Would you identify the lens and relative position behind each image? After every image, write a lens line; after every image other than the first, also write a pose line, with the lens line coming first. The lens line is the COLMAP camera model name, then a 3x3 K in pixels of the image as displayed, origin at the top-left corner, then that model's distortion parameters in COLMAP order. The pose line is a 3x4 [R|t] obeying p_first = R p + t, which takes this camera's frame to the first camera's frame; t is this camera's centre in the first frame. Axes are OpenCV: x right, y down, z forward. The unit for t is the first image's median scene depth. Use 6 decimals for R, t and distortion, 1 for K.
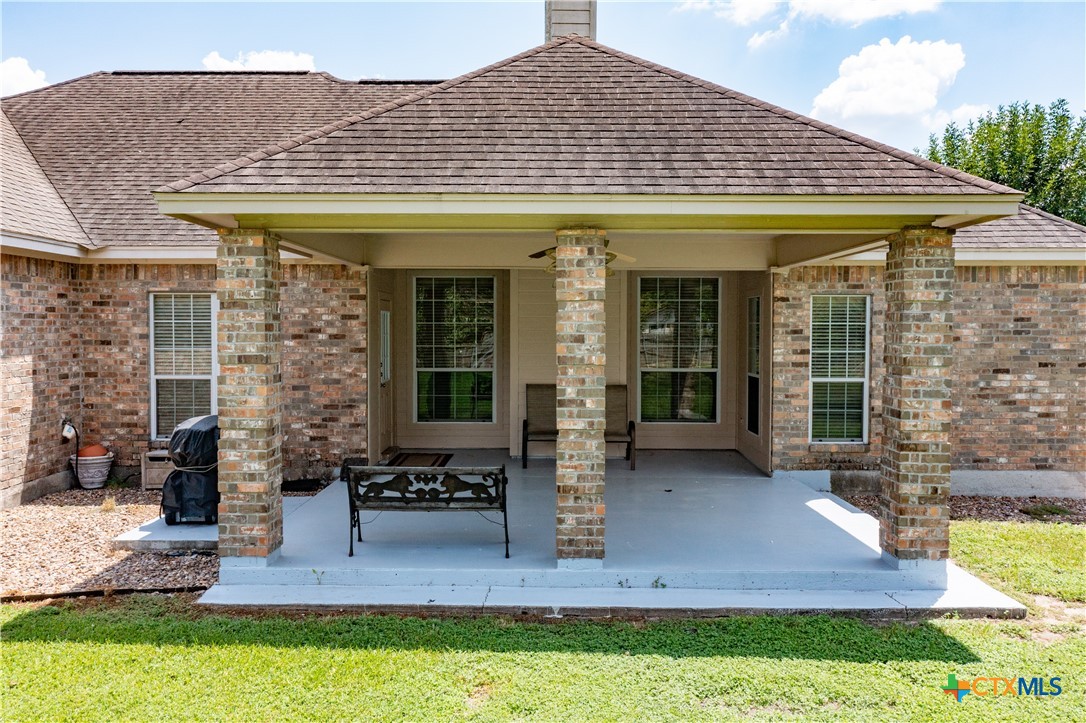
lens RADIAL K [[866.5, 0, 539.8], [0, 866.5, 356.7], [0, 0, 1]] dist [-0.003560, 0.007485]
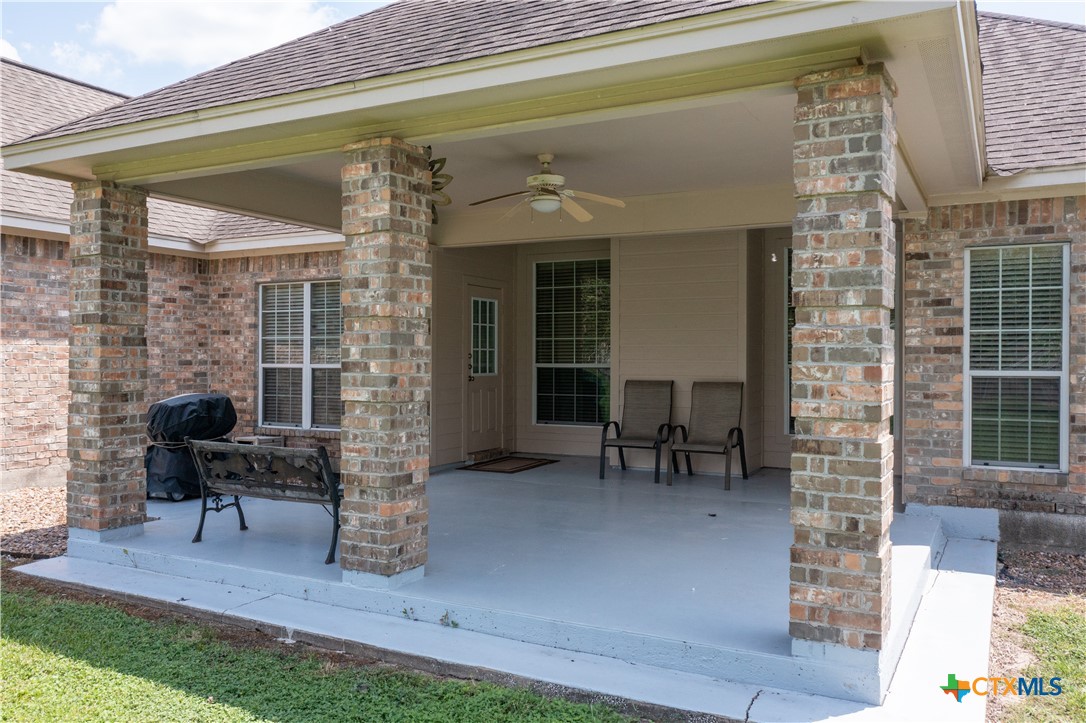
lens RADIAL K [[866.5, 0, 539.8], [0, 866.5, 356.7], [0, 0, 1]] dist [-0.003560, 0.007485]
pose [[0.883161, -0.000103, -0.469069, 0.352421], [-0.016720, 0.999358, -0.031700, 0.042928], [0.468771, 0.035839, 0.882592, 0.259146]]
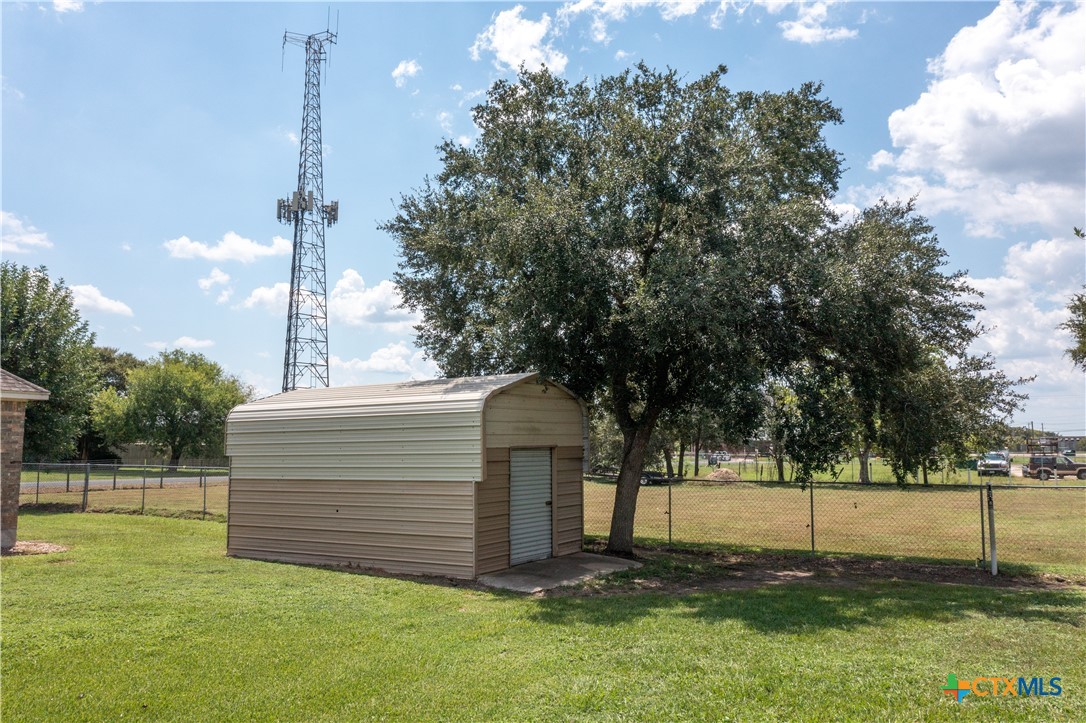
lens RADIAL K [[863.3, 0, 540.1], [0, 863.3, 360.2], [0, 0, 1]] dist [0.016395, -0.009560]
pose [[0.514125, 0.088411, 0.853146, -0.275443], [0.020768, 0.993099, -0.115430, 0.028606], [-0.857464, 0.077064, 0.508741, -0.705287]]
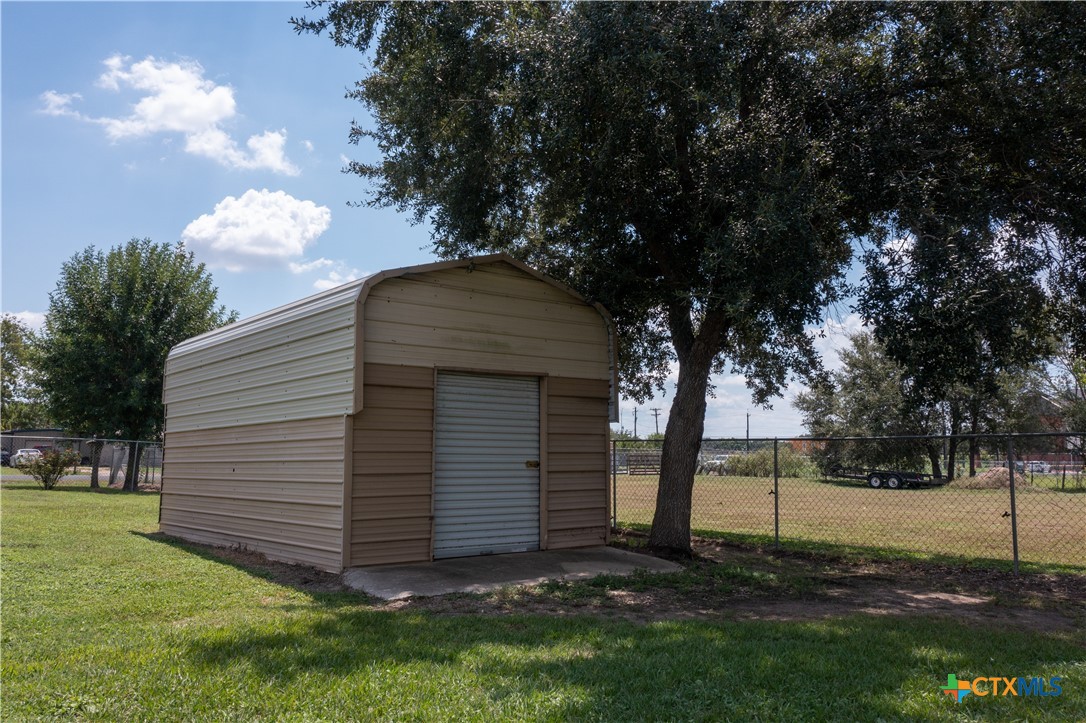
lens RADIAL K [[866.5, 0, 539.8], [0, 866.5, 356.7], [0, 0, 1]] dist [-0.003560, 0.007485]
pose [[0.765380, 0.084326, 0.638030, 0.492314], [0.006866, 0.990253, -0.139114, 0.126433], [-0.643542, 0.110856, 0.757341, -0.669881]]
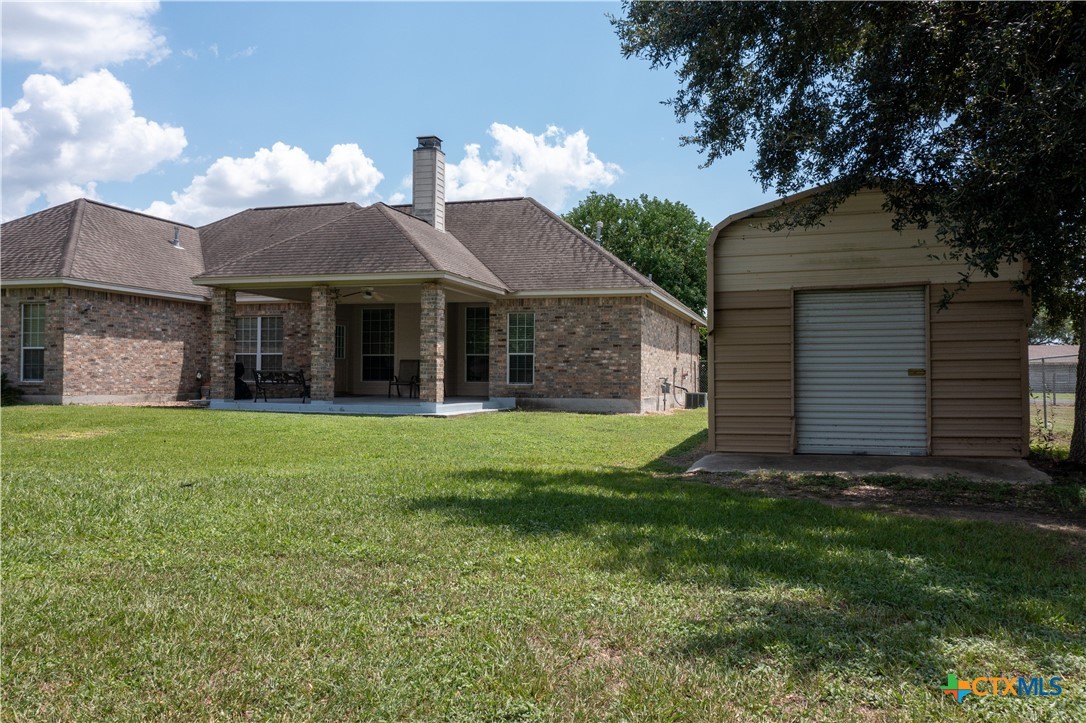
lens RADIAL K [[866.5, 0, 539.8], [0, 866.5, 356.7], [0, 0, 1]] dist [-0.003560, 0.007485]
pose [[0.959967, -0.002021, -0.280106, 1.015901], [-0.014418, 0.998292, -0.056617, 0.157379], [0.279742, 0.058389, 0.958298, -1.009994]]
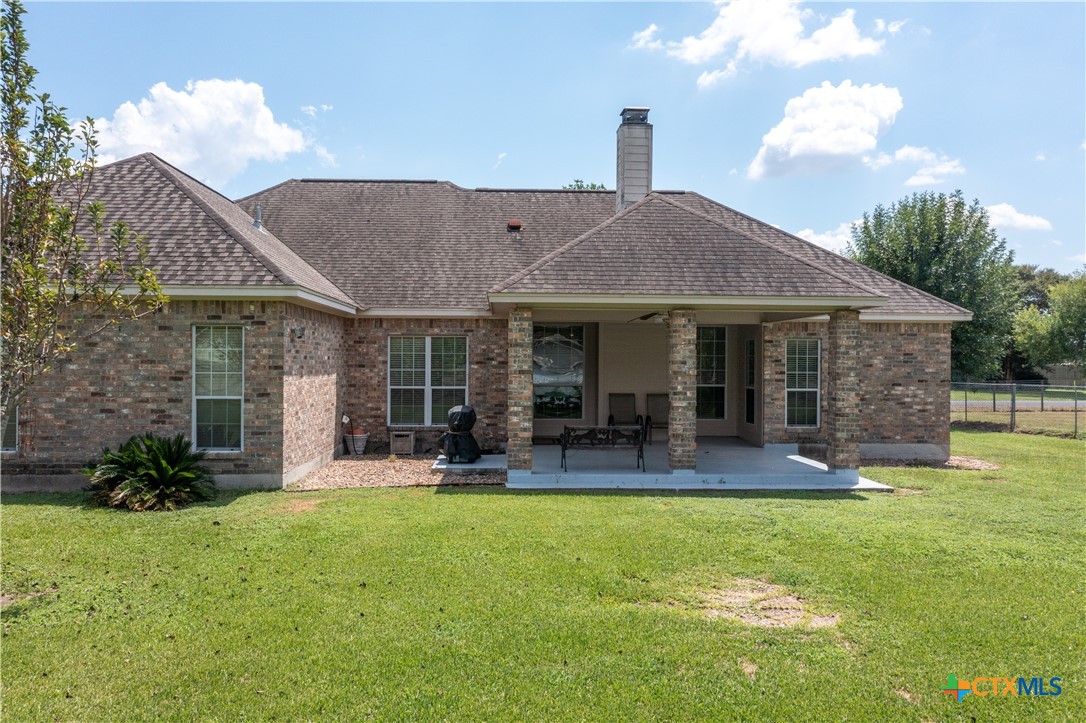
lens RADIAL K [[866.5, 0, 539.8], [0, 866.5, 356.7], [0, 0, 1]] dist [-0.003560, 0.007485]
pose [[0.998549, 0.004339, 0.053667, -0.266503], [-0.002280, 0.999261, -0.038365, 0.029836], [-0.053794, 0.038187, 0.997822, -0.683786]]
